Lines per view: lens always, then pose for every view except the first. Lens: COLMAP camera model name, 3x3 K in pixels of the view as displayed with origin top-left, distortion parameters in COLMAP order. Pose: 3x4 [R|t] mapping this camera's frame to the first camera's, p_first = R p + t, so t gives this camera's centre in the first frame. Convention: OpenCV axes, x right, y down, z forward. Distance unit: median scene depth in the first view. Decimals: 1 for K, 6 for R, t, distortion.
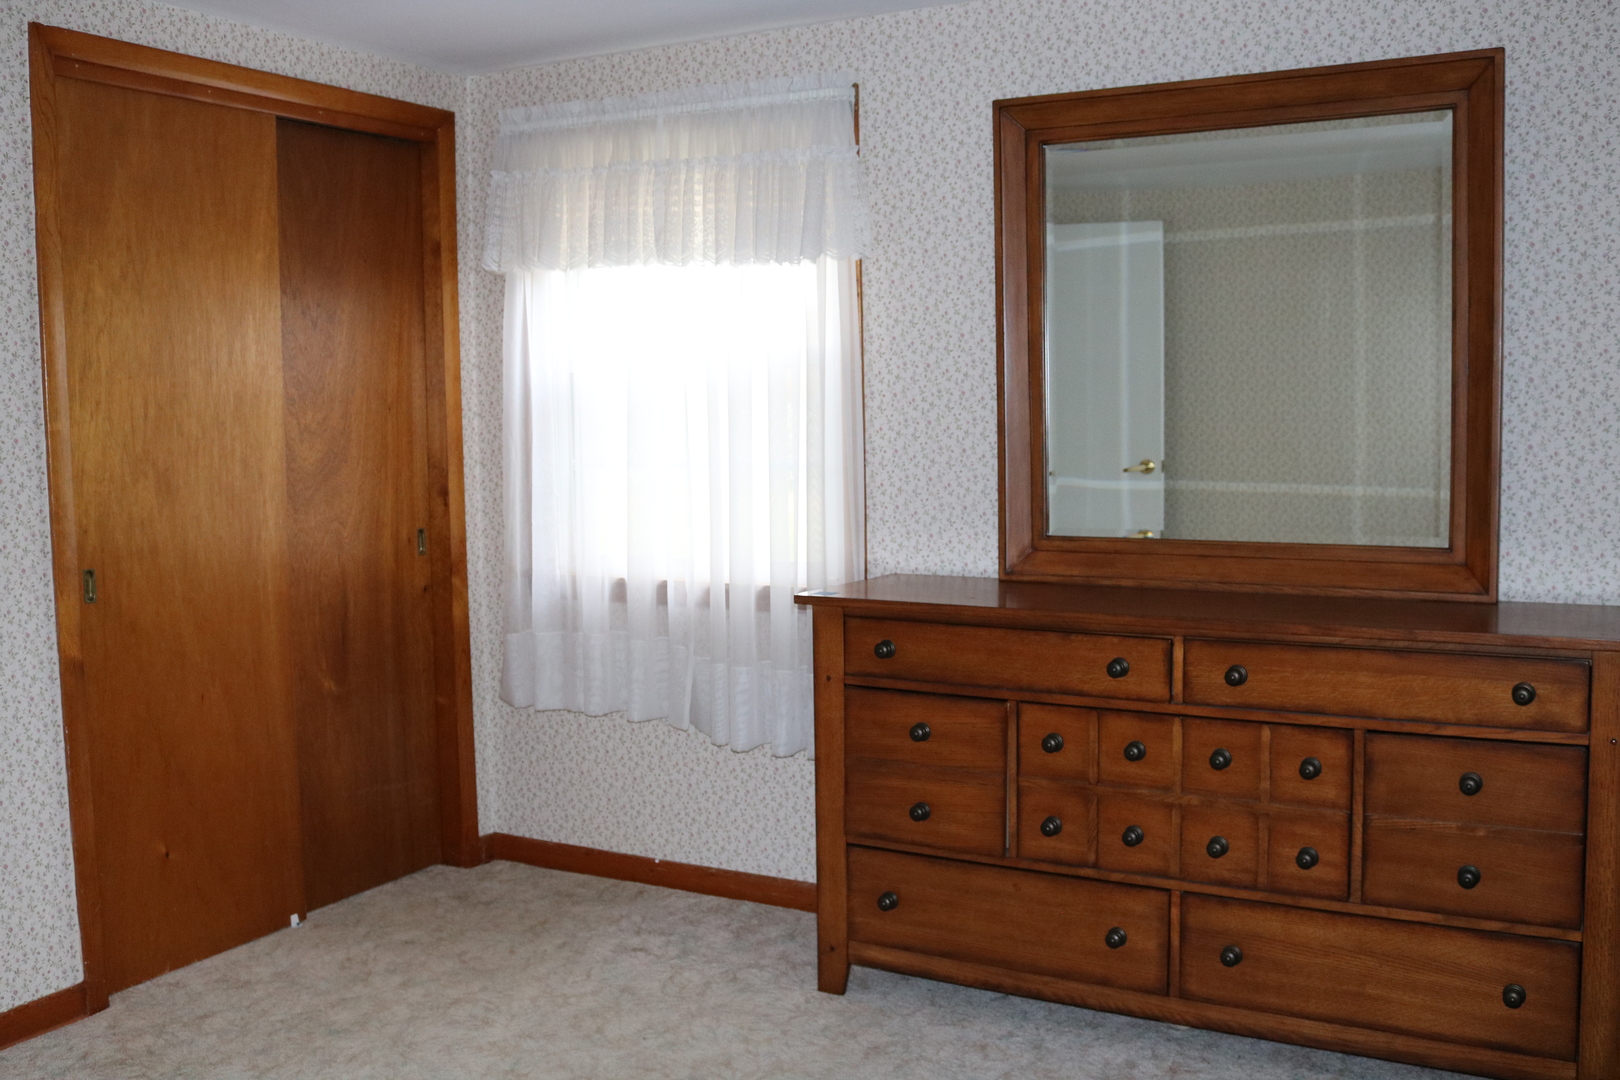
lens RADIAL K [[1606.6, 0, 810.0], [0, 1606.6, 540.0], [0, 0, 1]] dist [-0.157865, 0.199174]
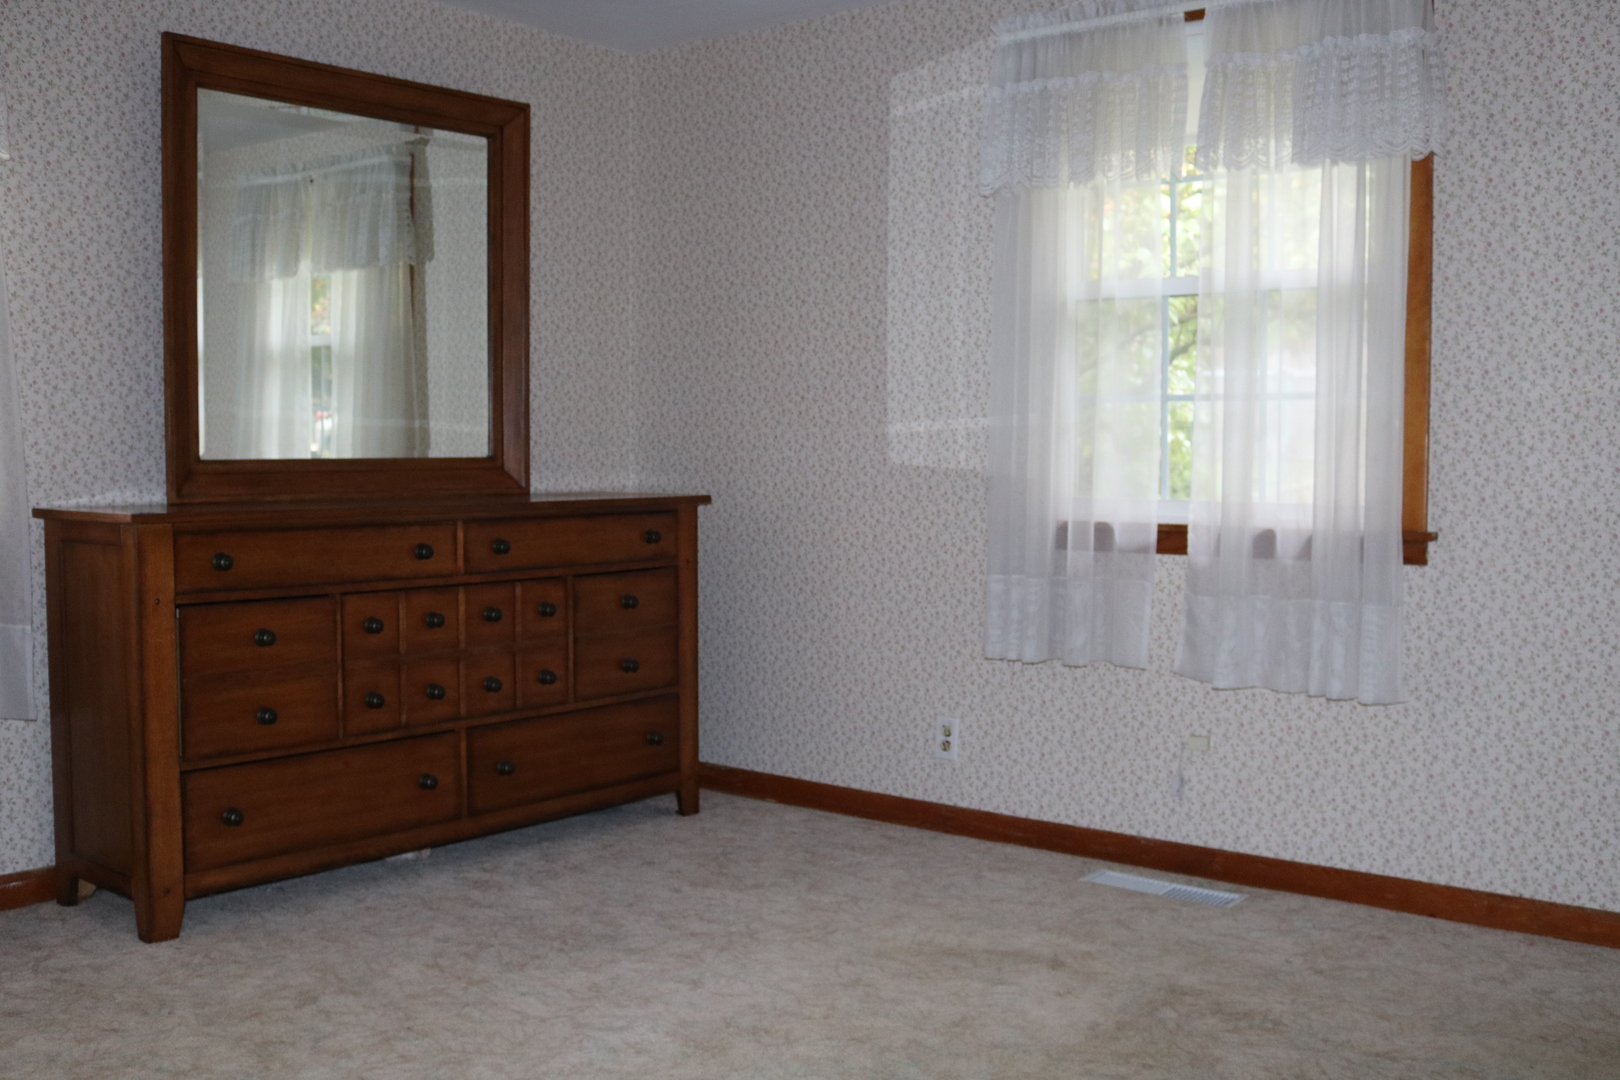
lens RADIAL K [[1606.6, 0, 810.0], [0, 1606.6, 540.0], [0, 0, 1]] dist [-0.157865, 0.199174]
pose [[0.162178, -0.043746, 0.985791, -0.919343], [0.079130, 0.996376, 0.031198, 0.056059], [-0.983584, 0.072946, 0.165052, 0.505650]]
